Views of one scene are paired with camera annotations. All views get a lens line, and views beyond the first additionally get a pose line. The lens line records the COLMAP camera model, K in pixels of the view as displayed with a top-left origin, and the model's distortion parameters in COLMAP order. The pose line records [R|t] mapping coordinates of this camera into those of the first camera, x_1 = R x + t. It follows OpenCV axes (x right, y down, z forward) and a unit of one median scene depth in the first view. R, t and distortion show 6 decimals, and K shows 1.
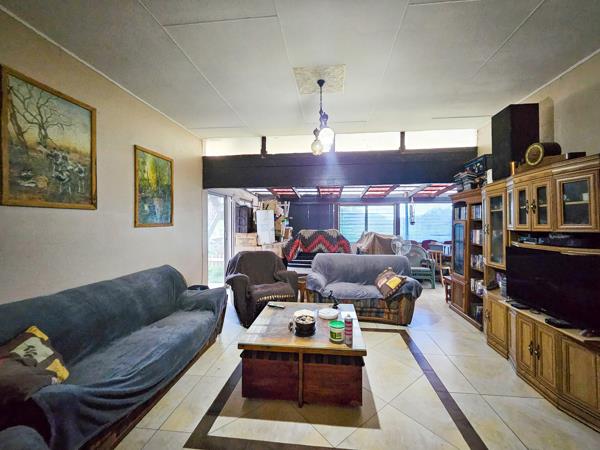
lens RADIAL K [[241.0, 0, 302.7], [0, 241.0, 223.5], [0, 0, 1]] dist [-0.000353, -0.000023]
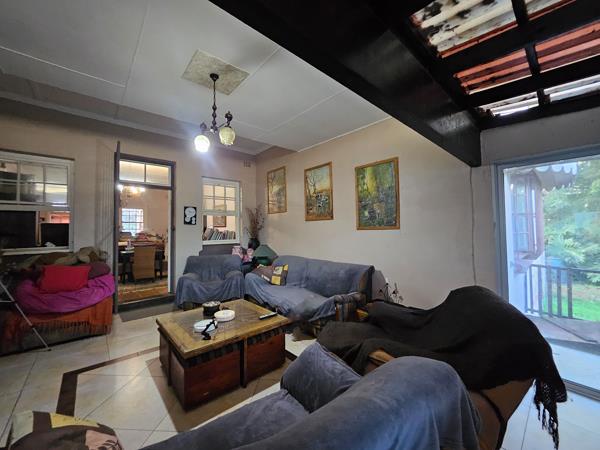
lens RADIAL K [[241.0, 0, 300.6], [0, 241.0, 223.8], [0, 0, 1]] dist [-0.000353, -0.000023]
pose [[-0.661405, -0.013800, -0.749902, 0.464665], [0.007867, 0.999648, -0.025334, 0.011962], [0.749988, -0.022655, -0.661064, 1.574753]]
